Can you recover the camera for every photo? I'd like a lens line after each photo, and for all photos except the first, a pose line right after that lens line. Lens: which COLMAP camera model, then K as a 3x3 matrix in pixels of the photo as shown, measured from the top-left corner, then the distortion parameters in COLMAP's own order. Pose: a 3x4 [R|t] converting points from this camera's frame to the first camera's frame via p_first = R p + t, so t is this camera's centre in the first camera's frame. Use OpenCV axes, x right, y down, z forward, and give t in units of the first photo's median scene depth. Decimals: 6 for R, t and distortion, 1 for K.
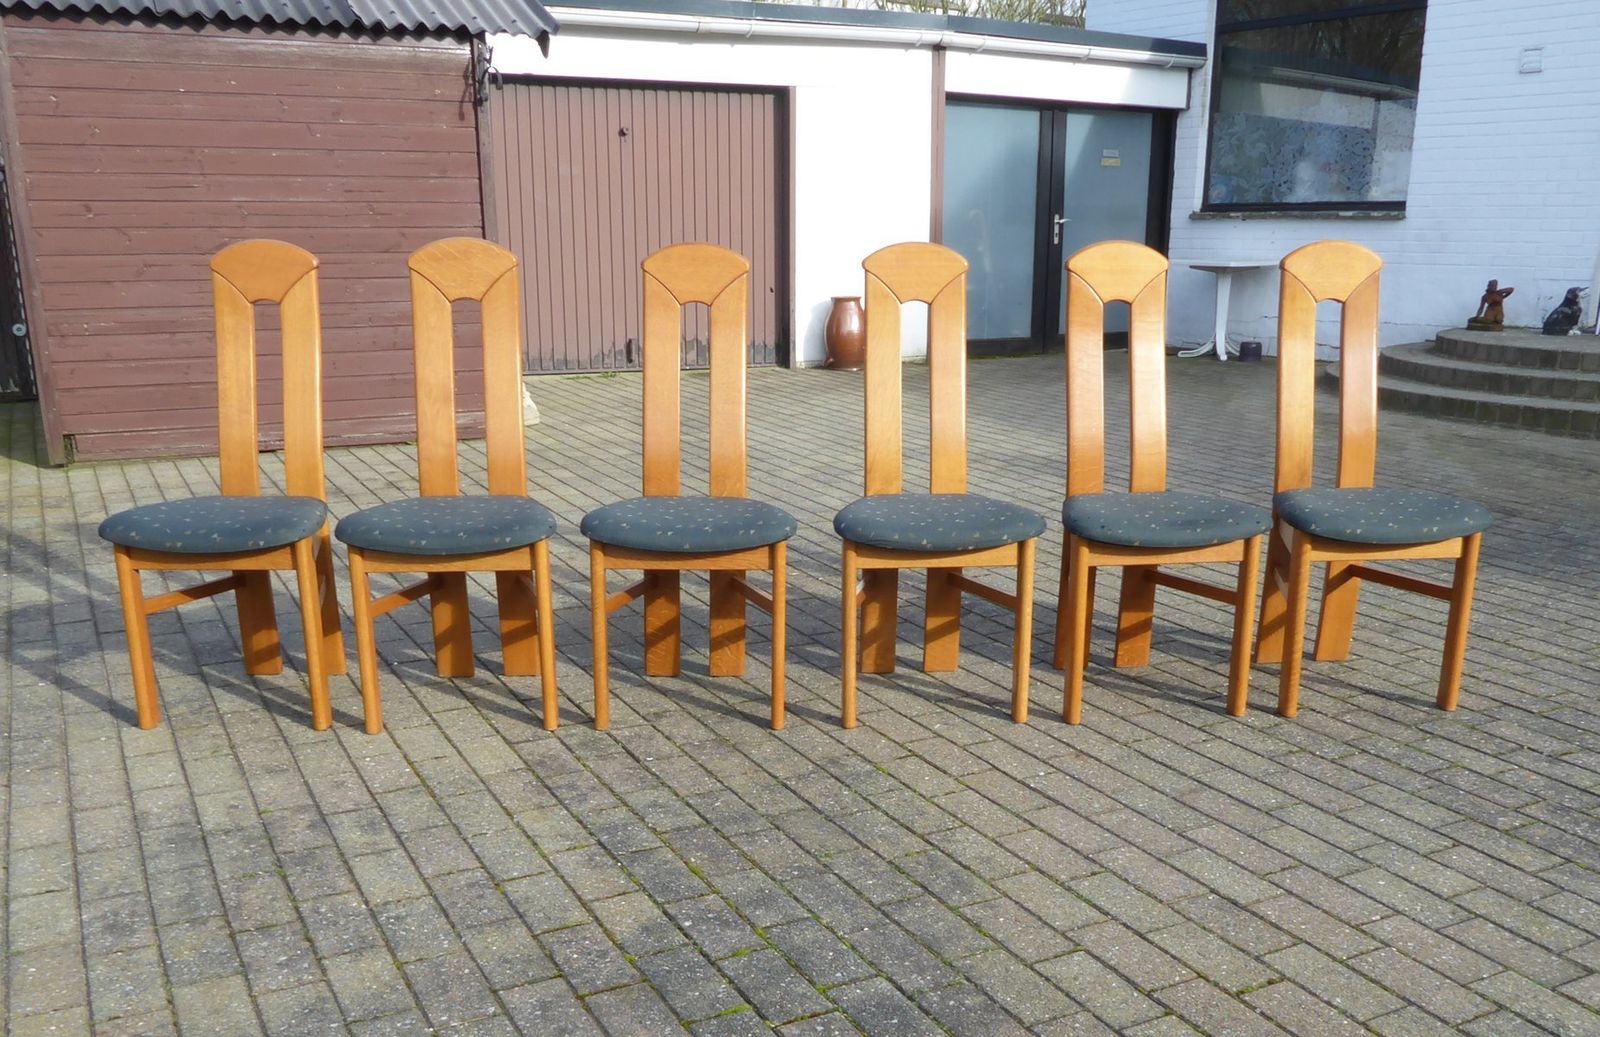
lens RADIAL K [[1498.1, 0, 834.0], [0, 1498.1, 672.2], [0, 0, 1]] dist [-0.018086, -0.012294]
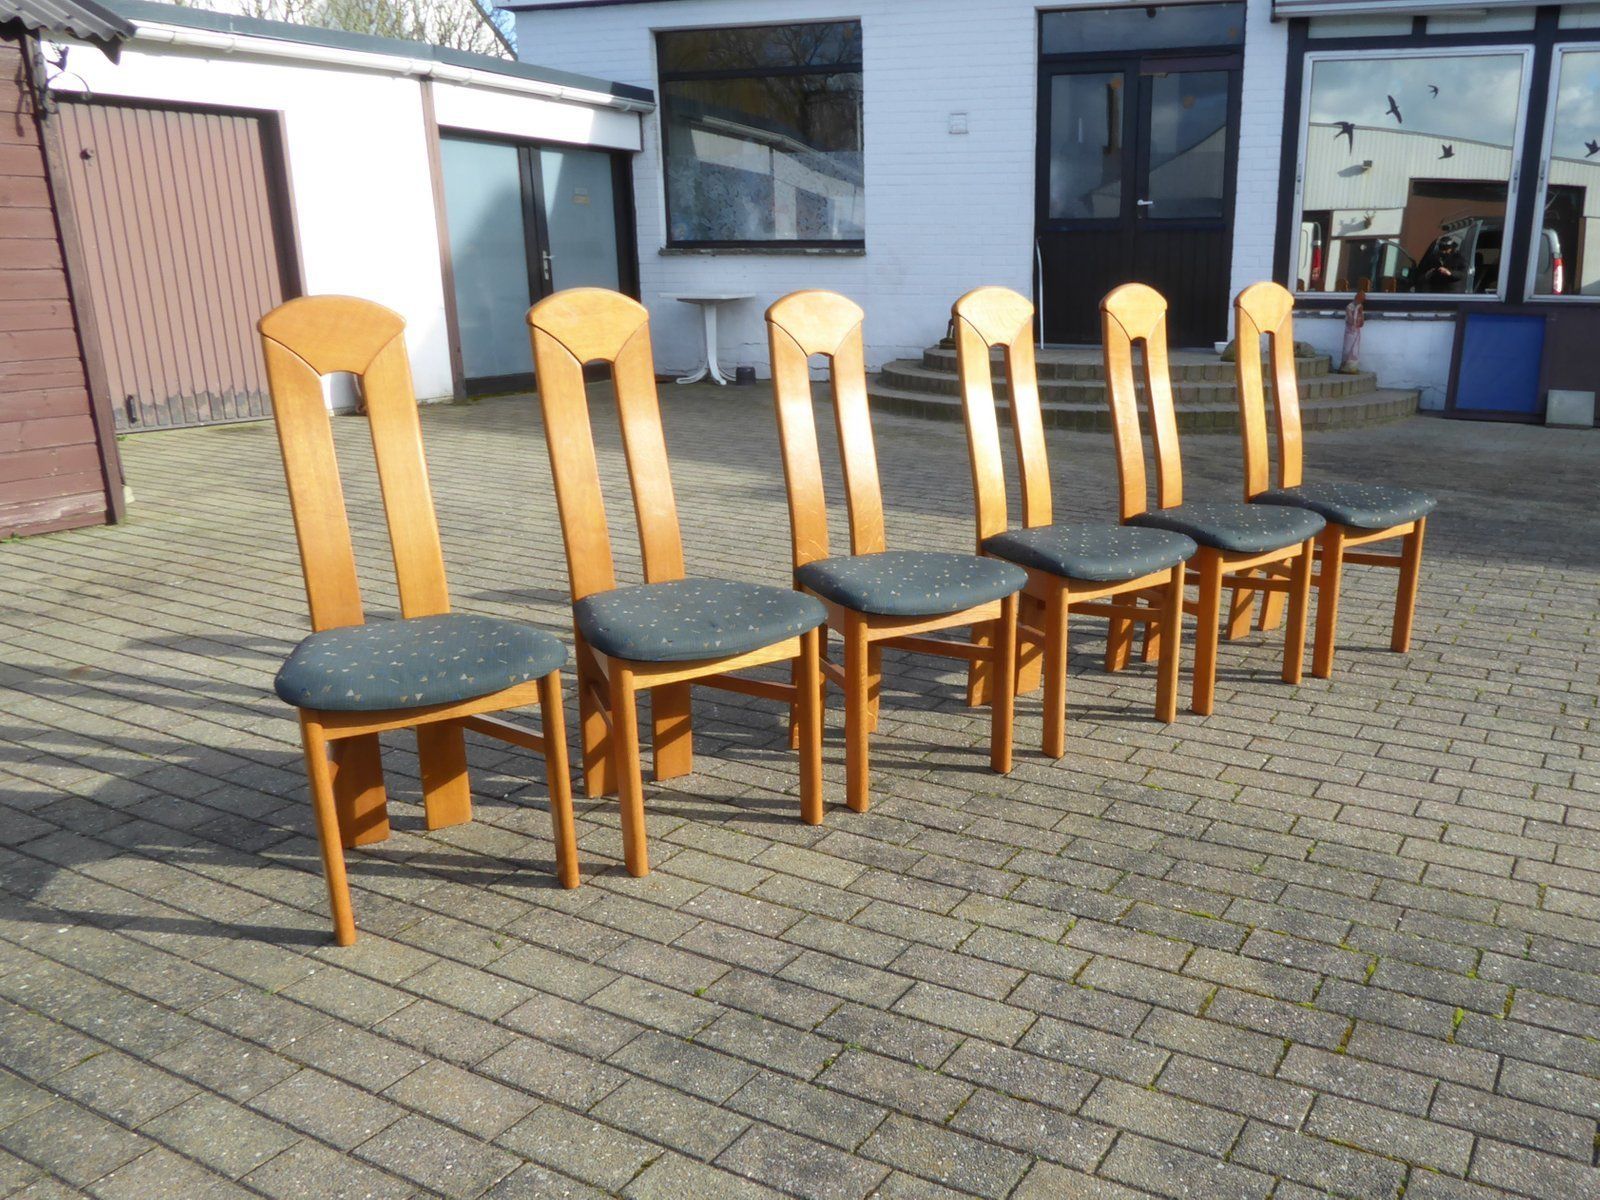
lens RADIAL K [[1339.2, 0, 969.8], [0, 1339.2, 718.5], [0, 0, 1]] dist [-0.018789, -0.009898]
pose [[0.814859, -0.184704, 0.549445, -0.211061], [0.160789, 0.982702, 0.091891, -0.033022], [-0.556913, 0.013467, 0.830462, 0.097469]]
